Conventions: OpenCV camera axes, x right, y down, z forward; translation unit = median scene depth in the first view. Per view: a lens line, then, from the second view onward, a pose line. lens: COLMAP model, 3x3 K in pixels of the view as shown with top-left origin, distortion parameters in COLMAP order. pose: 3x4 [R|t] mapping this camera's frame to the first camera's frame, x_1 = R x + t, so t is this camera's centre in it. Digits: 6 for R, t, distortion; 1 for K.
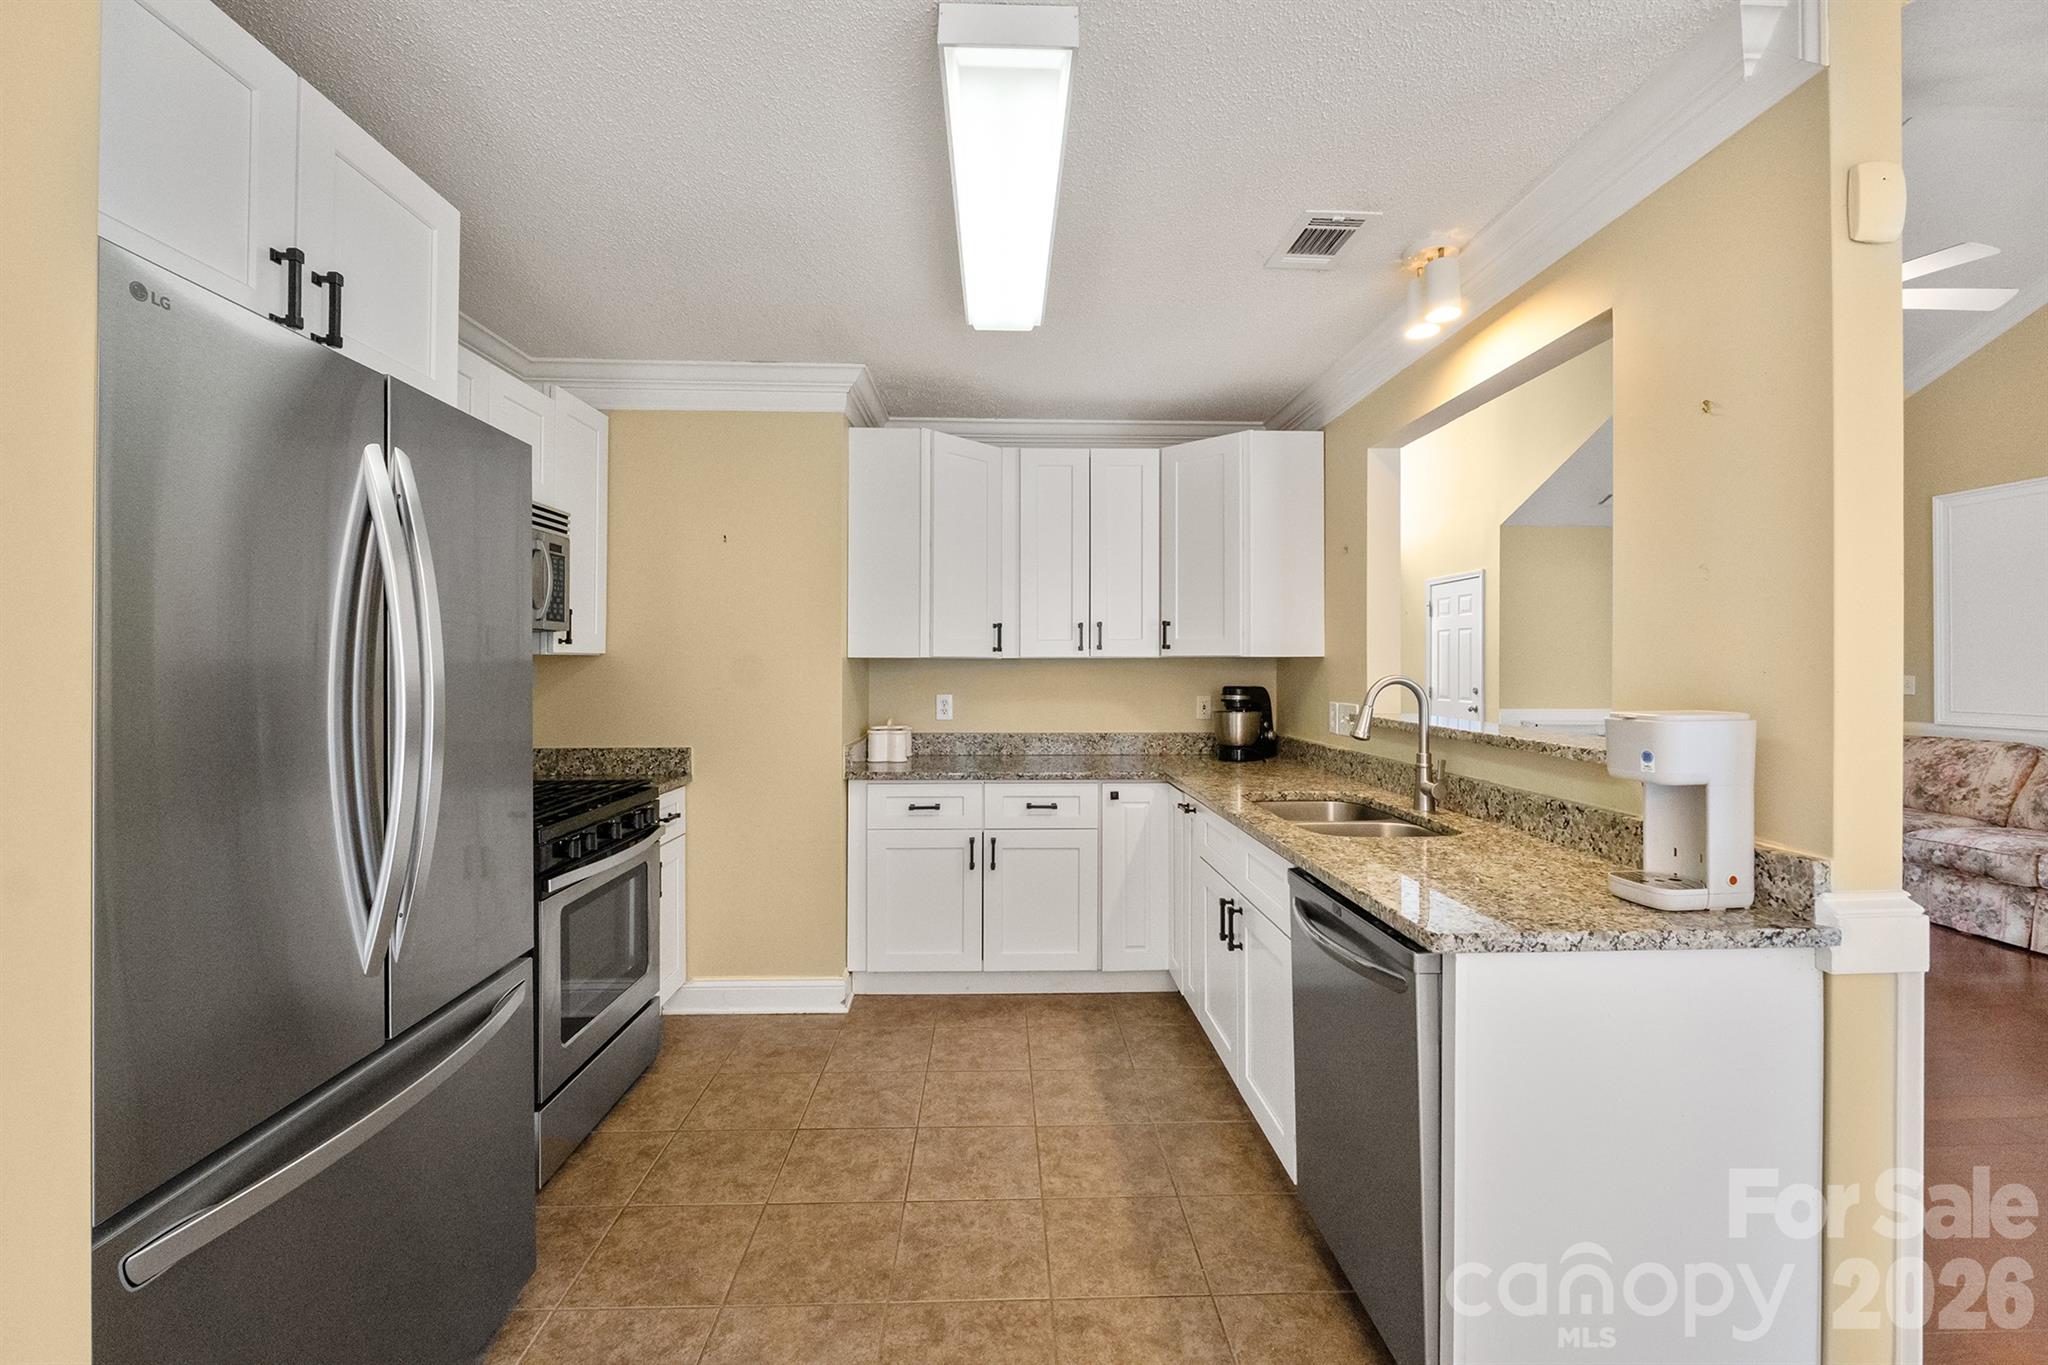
lens RADIAL K [[862.4, 0, 1025.7], [0, 862.4, 671.0], [0, 0, 1]] dist [-0.004209, -0.000364]
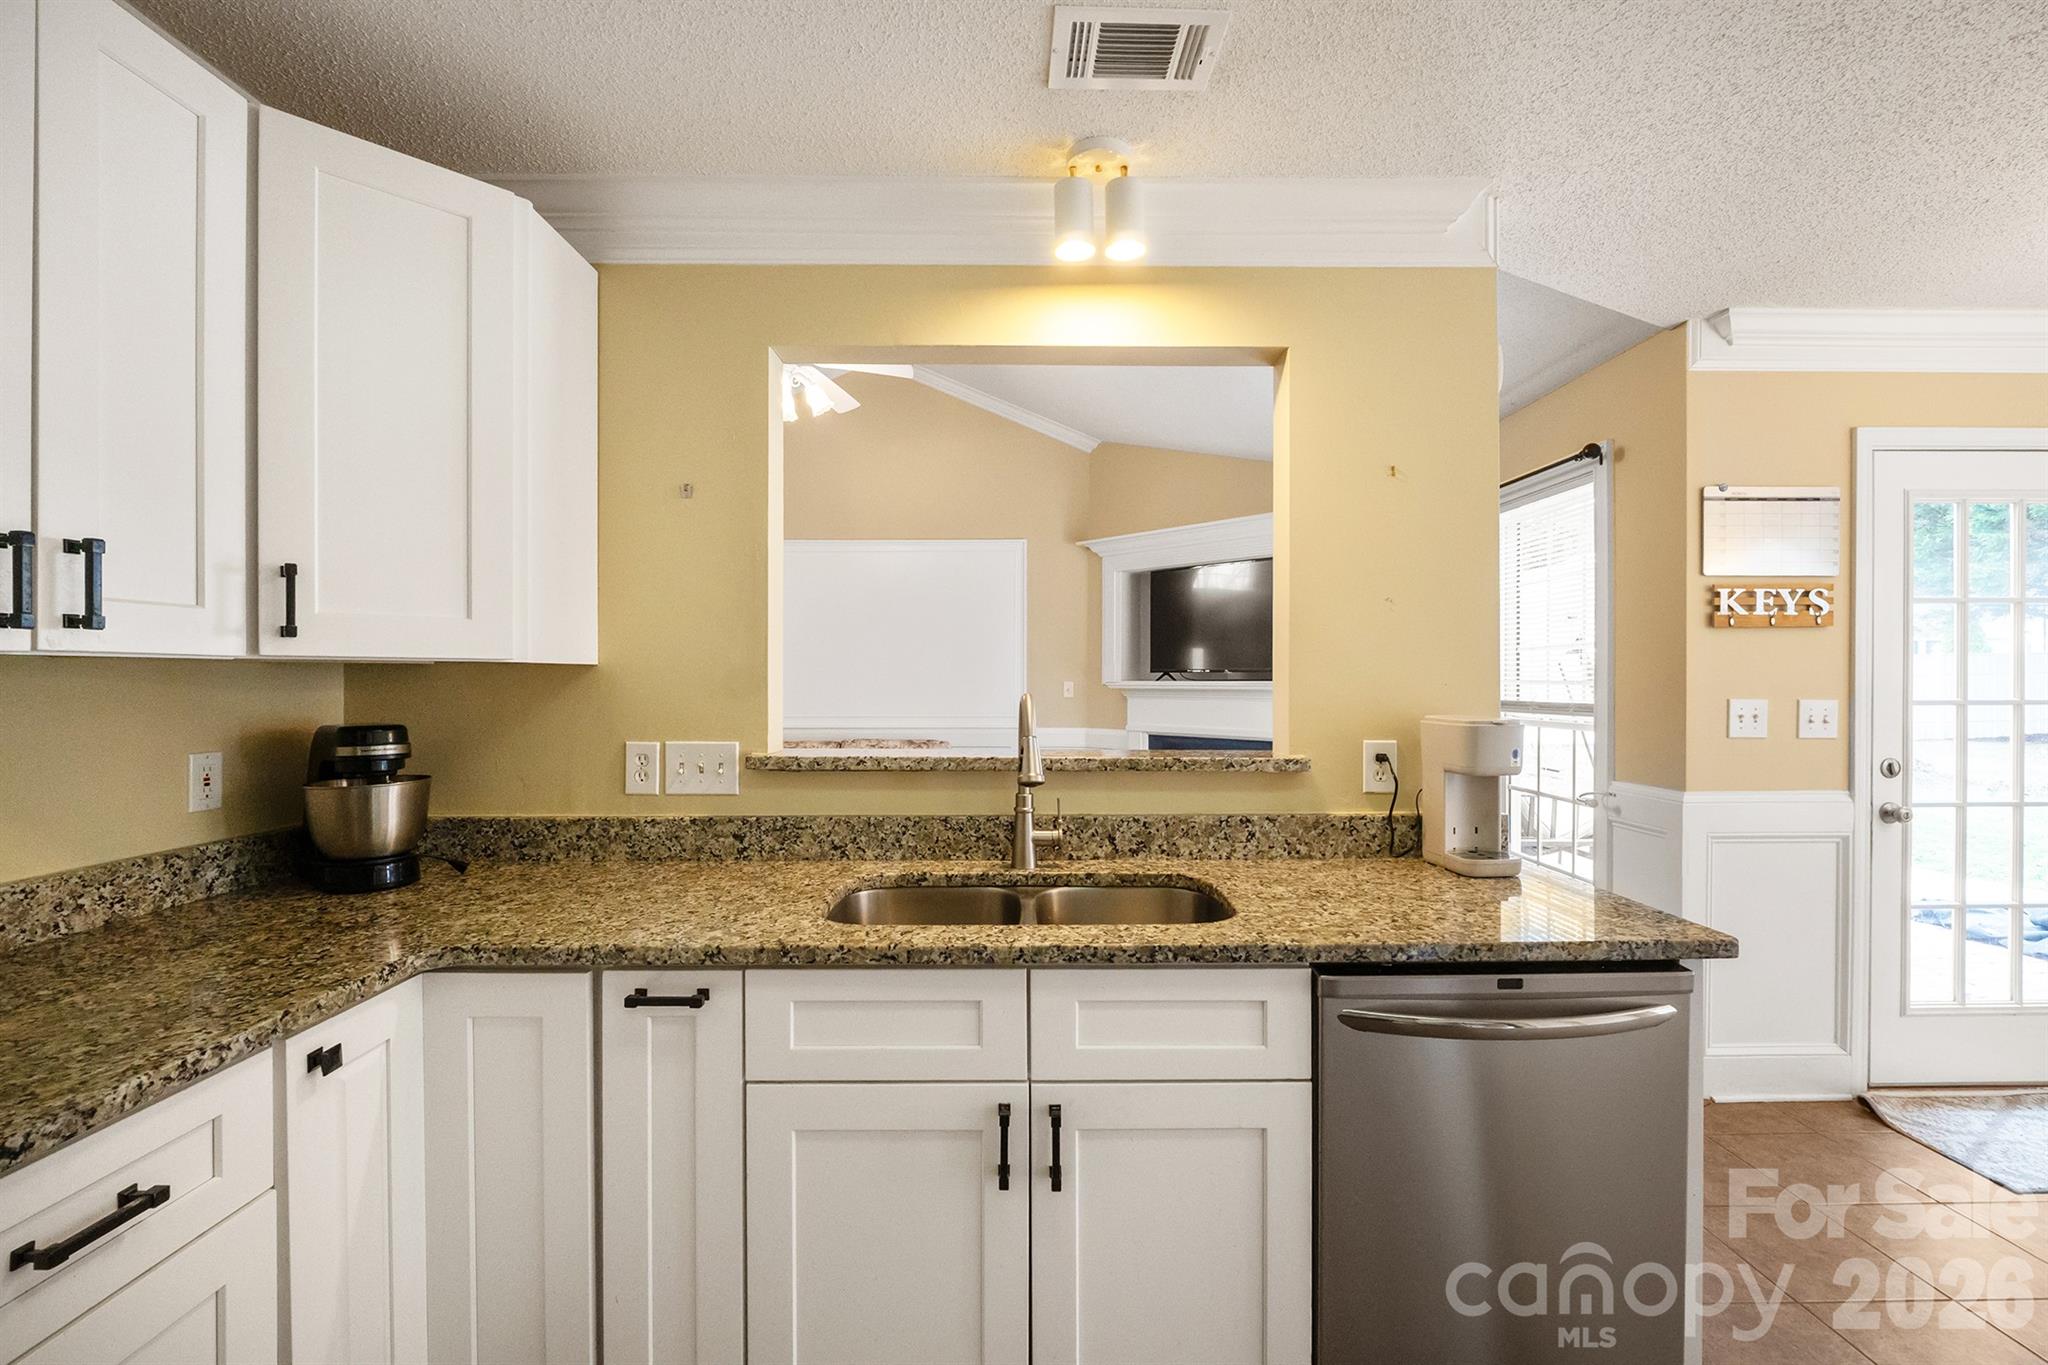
lens RADIAL K [[872.4, 0, 1024.3], [0, 872.4, 687.0], [0, 0, 1]] dist [-0.003950, -0.000442]
pose [[0.033992, -0.007951, 0.999390, -0.252978], [0.007181, 0.999944, 0.007712, -0.004772], [-0.999396, 0.006915, 0.034047, 0.777375]]
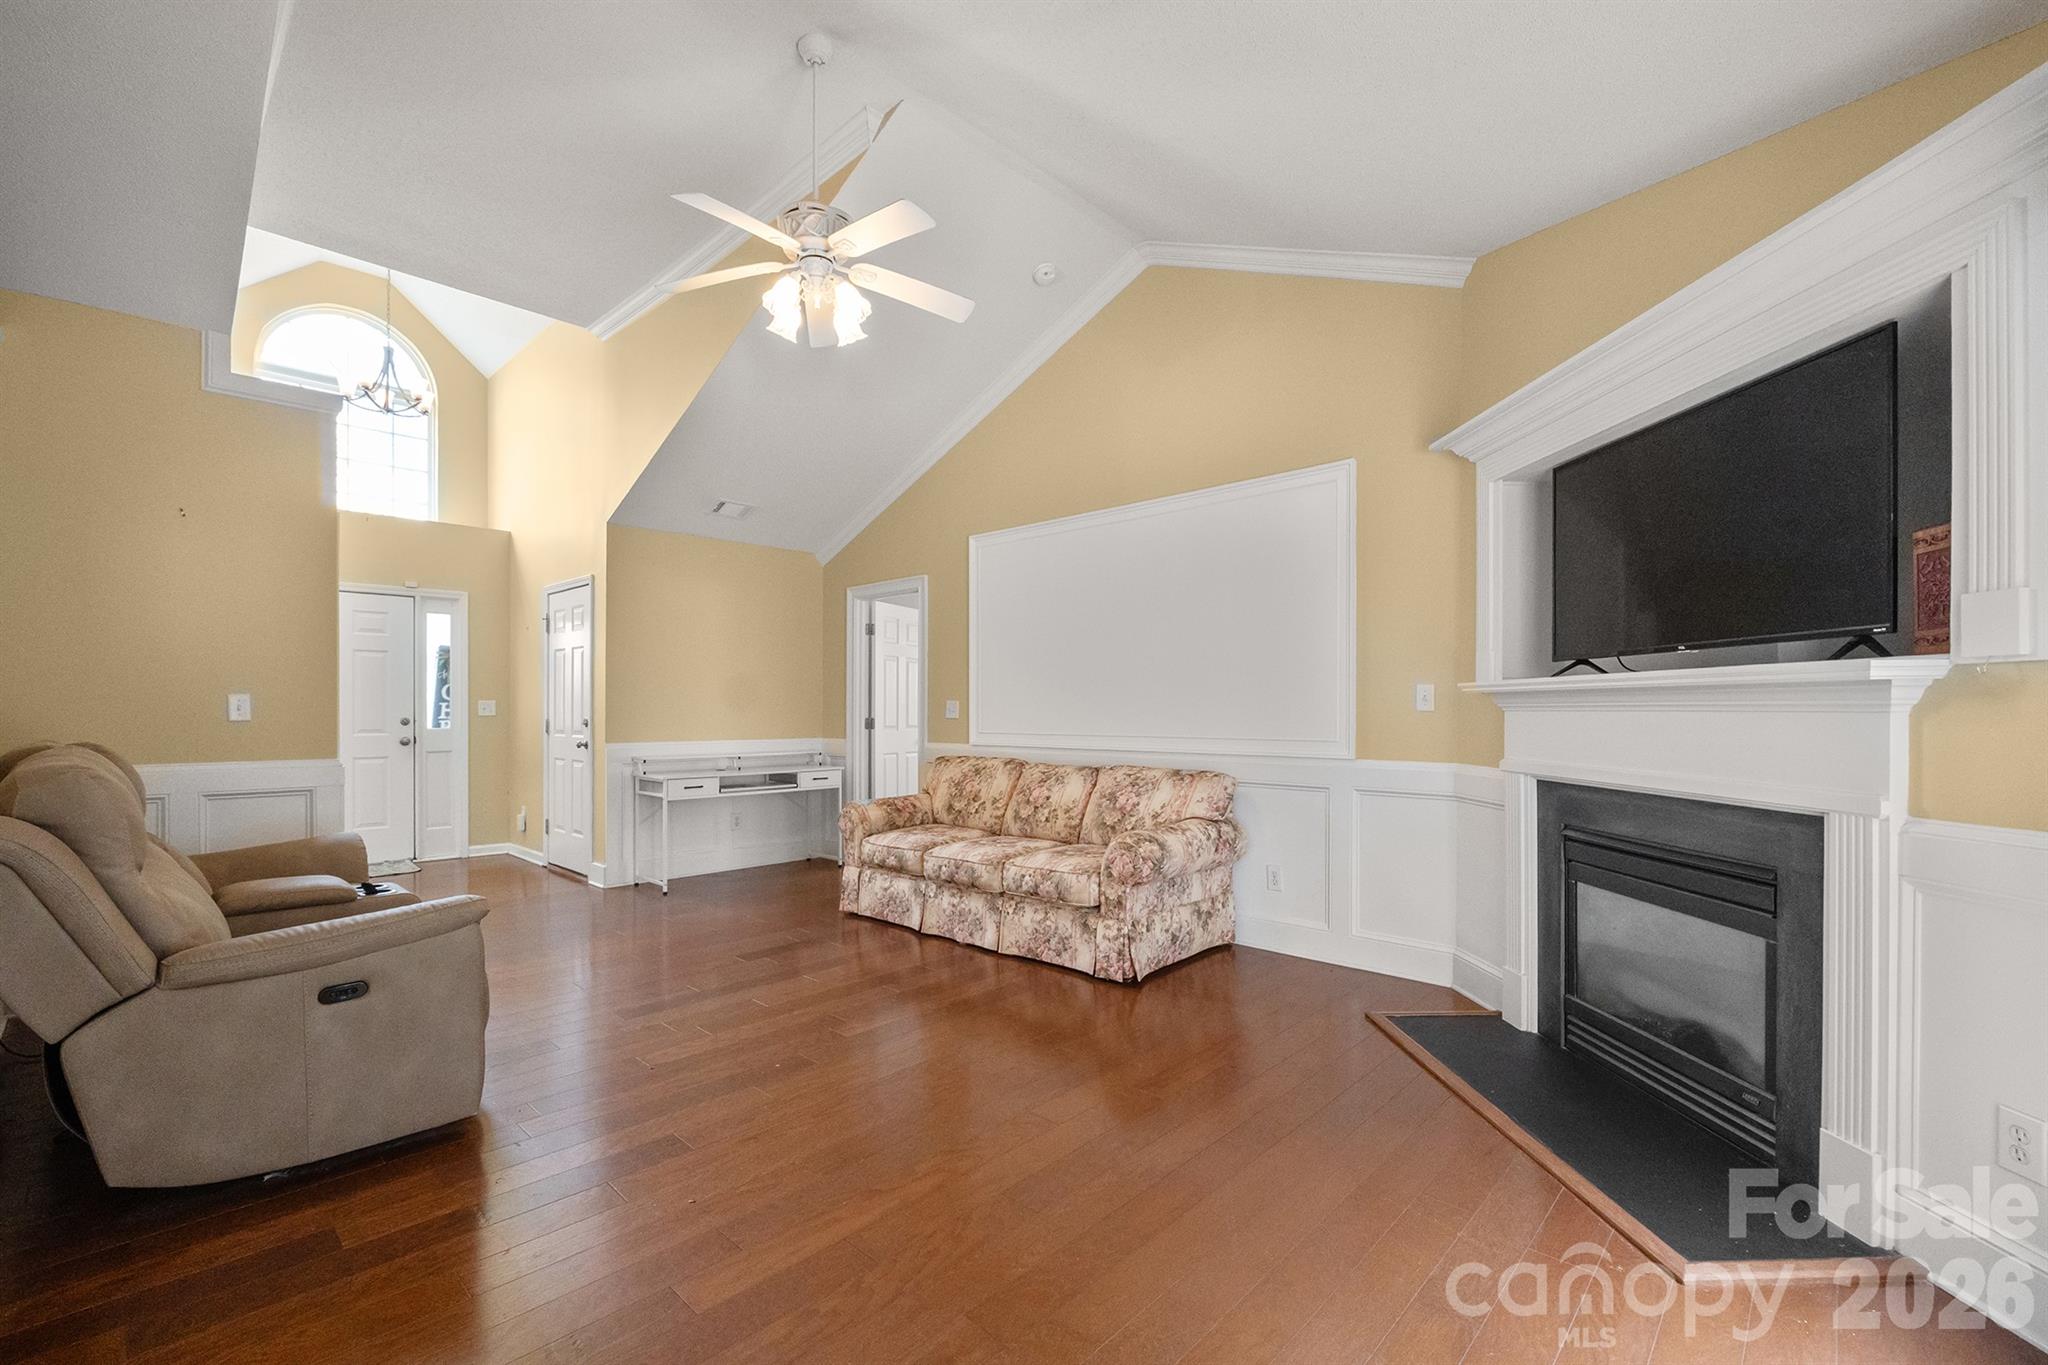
lens RADIAL K [[870.8, 0, 1024.2], [0, 870.8, 718.1], [0, 0, 1]] dist [-0.002595, -0.000333]
pose [[0.717559, -0.006298, 0.696469, 0.559144], [0.004754, 0.999980, 0.004145, 0.039365], [-0.696482, 0.000337, 0.717574, 0.256824]]
